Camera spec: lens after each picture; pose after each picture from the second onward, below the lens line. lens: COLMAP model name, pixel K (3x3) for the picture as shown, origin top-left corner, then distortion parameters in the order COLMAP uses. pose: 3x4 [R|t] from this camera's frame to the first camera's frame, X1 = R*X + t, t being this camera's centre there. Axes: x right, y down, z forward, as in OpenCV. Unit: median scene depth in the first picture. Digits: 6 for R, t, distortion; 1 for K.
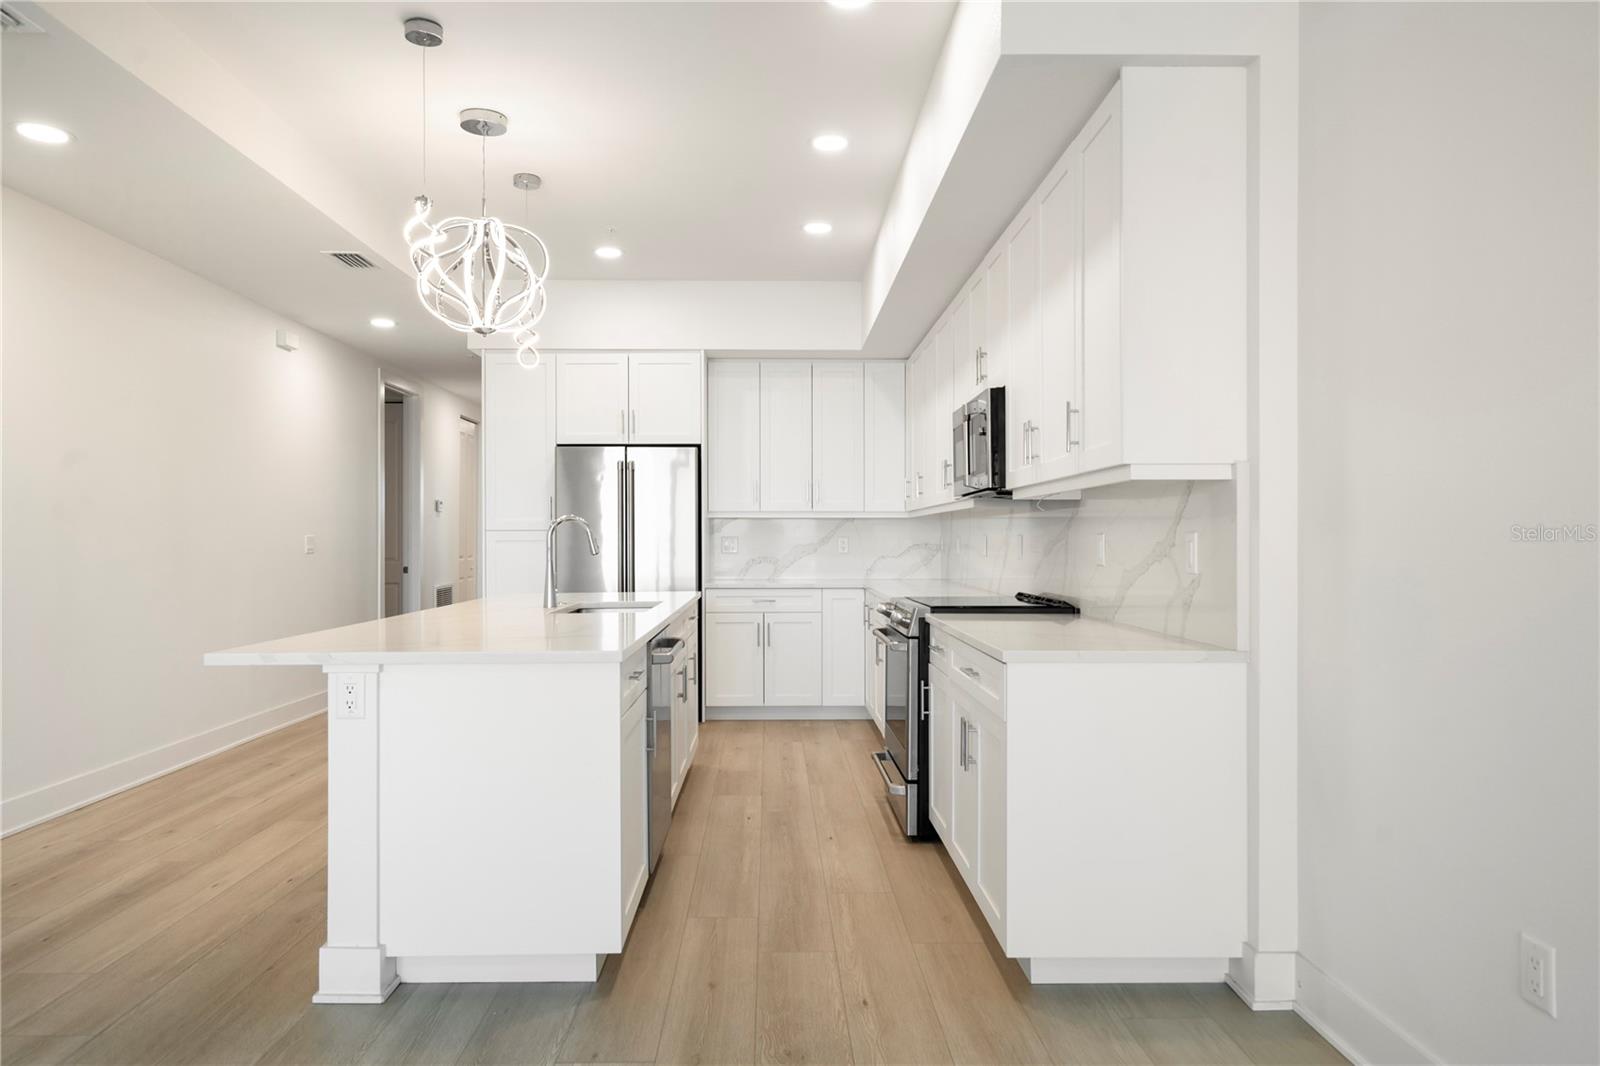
lens RADIAL K [[1020.0, 0, 788.4], [0, 1020.0, 536.1], [0, 0, 1]] dist [-0.000885, 0.000862]
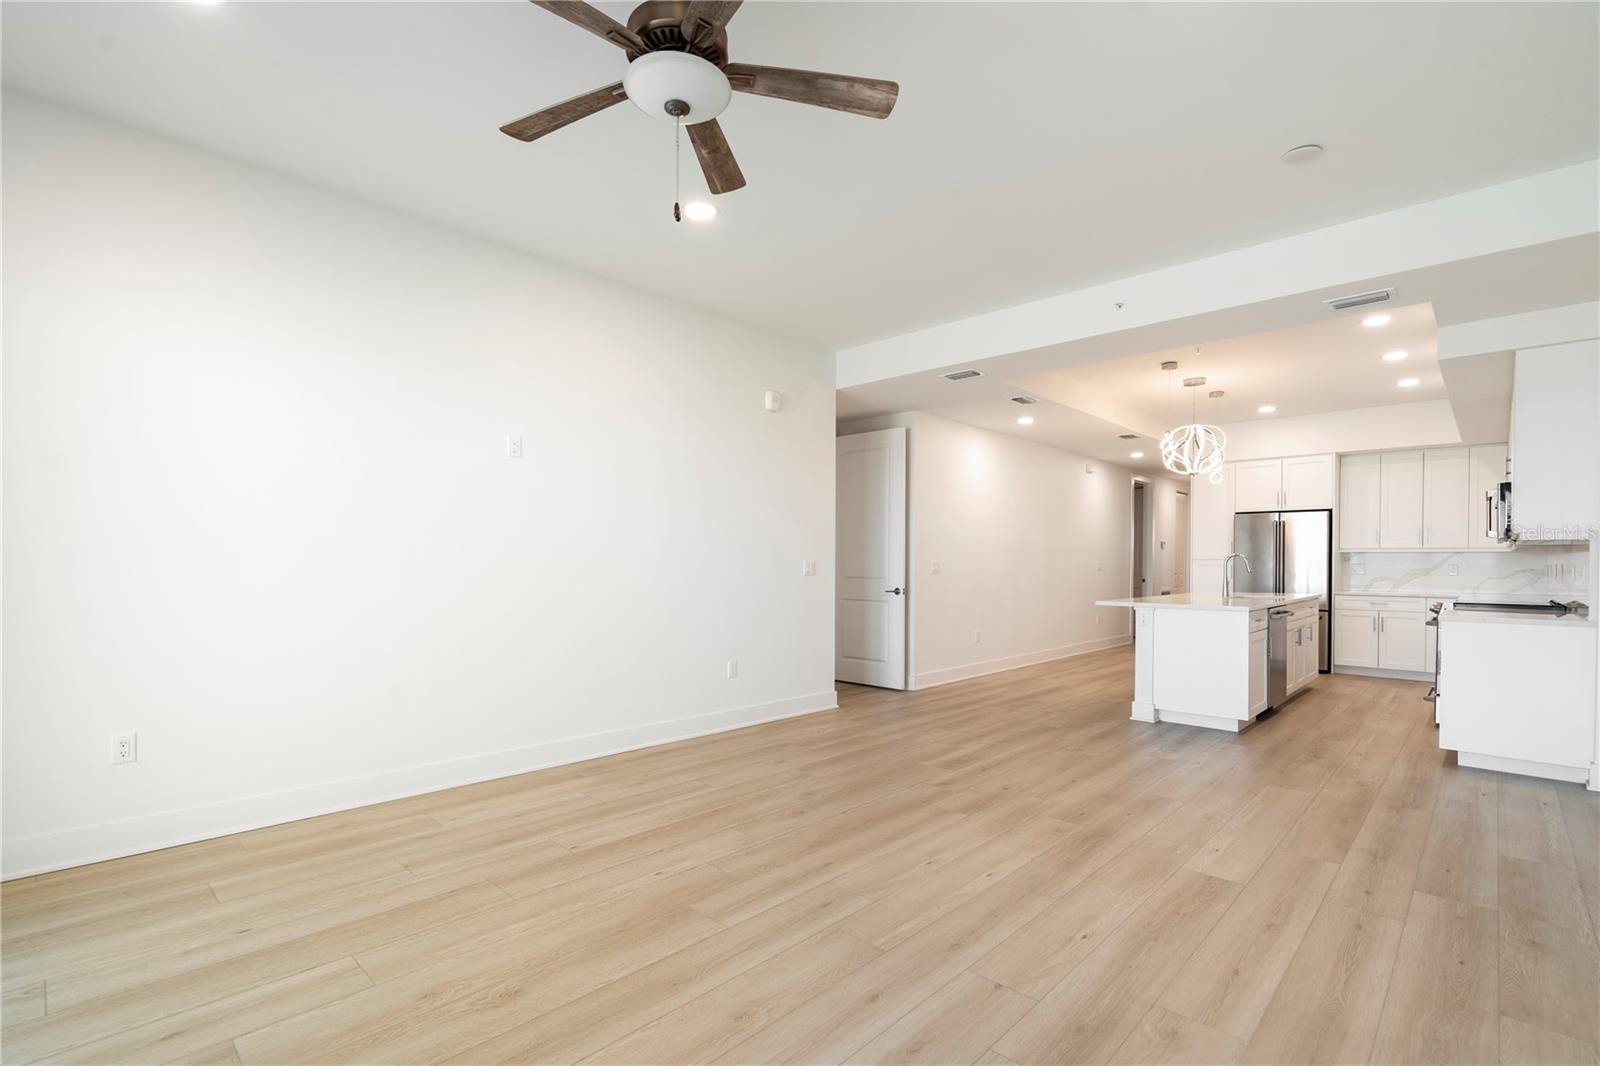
lens RADIAL K [[728.5, 0, 798.4], [0, 728.5, 569.3], [0, 0, 1]] dist [-0.001778, 0.001061]
pose [[0.709721, 0.012887, -0.704365, 0.206647], [-0.003858, 0.999889, 0.014407, -0.006057], [0.704472, -0.007507, 0.709692, -0.720538]]
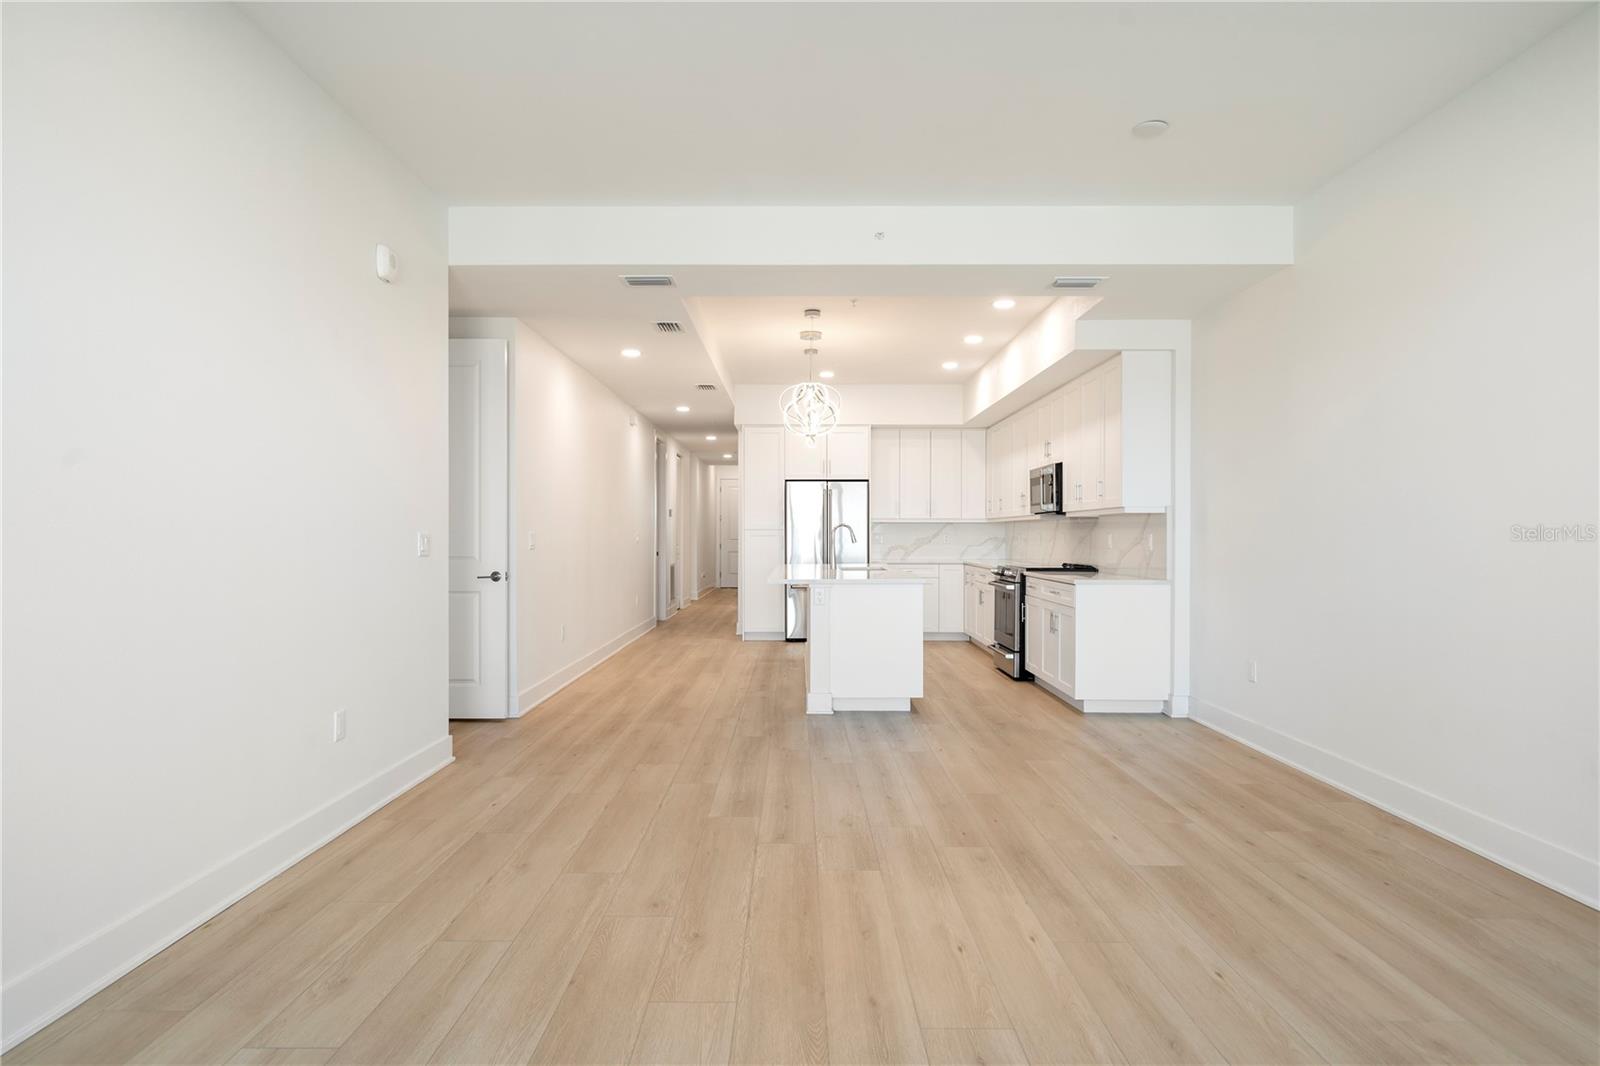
lens RADIAL K [[887.7, 0, 786.2], [0, 887.7, 537.0], [0, 0, 1]] dist [0.003056, 0.004471]
pose [[0.999460, 0.002333, -0.032763, -0.265413], [-0.002103, 0.999973, 0.007069, -0.005567], [0.032779, -0.006997, 0.999438, -0.756353]]
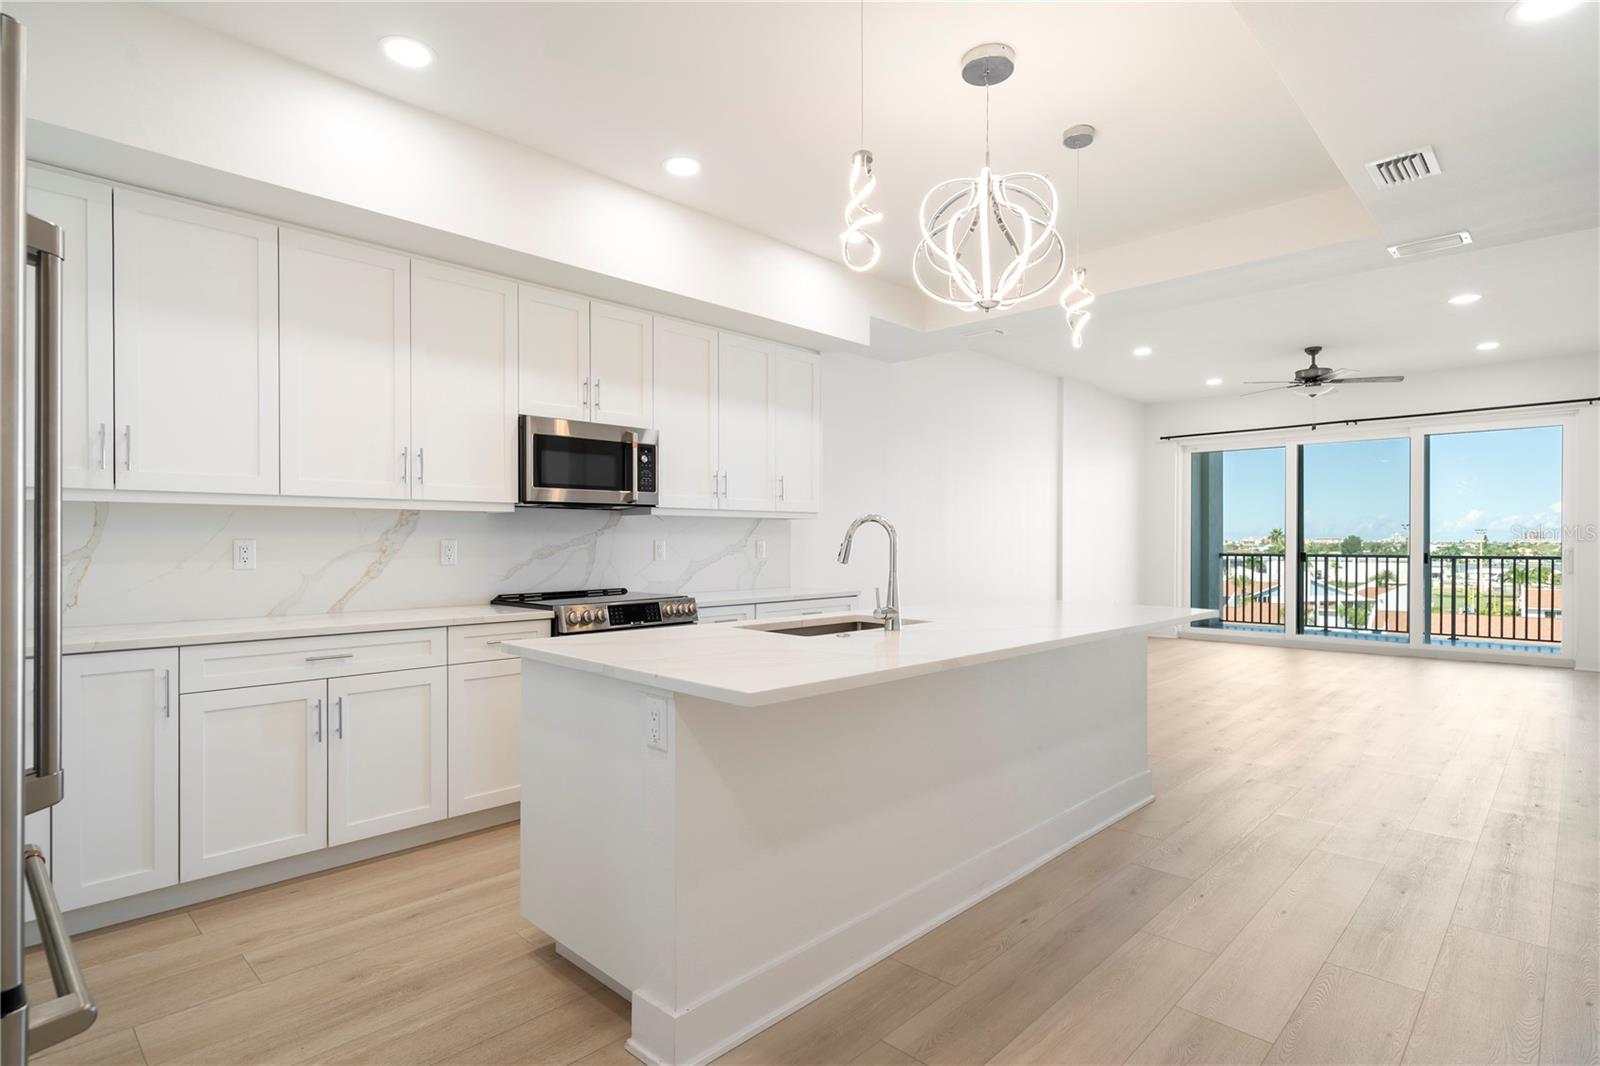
lens RADIAL K [[811.3, 0, 790.2], [0, 811.3, 547.3], [0, 0, 1]] dist [-0.000085, 0.003191]
pose [[-0.700168, -0.005007, 0.713961, -0.620612], [-0.002469, 0.999986, 0.004592, 0.001929], [-0.713974, 0.001453, -0.700171, 1.452172]]
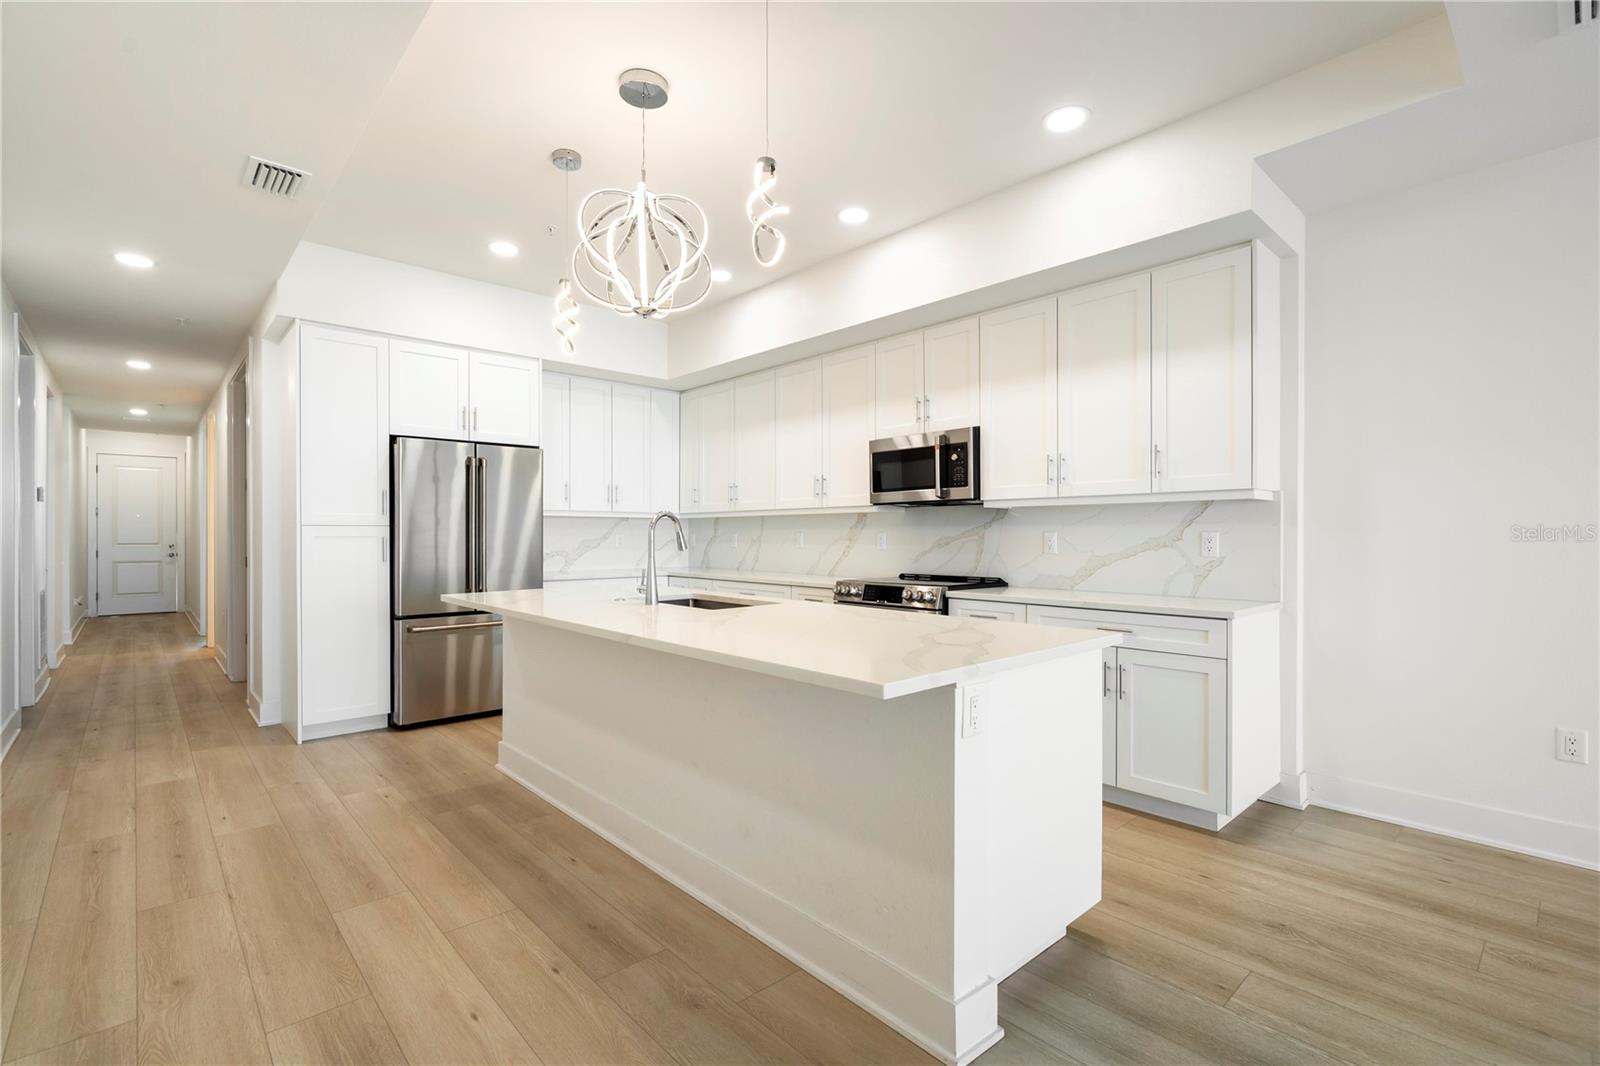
lens RADIAL K [[728.5, 0, 788.9], [0, 728.5, 536.4], [0, 0, 1]] dist [-0.001778, 0.001061]
pose [[0.757220, -0.001755, 0.653157, -0.584098], [-0.002152, 0.999984, 0.005182, -0.000715], [-0.653156, -0.005329, 0.757205, 0.373015]]
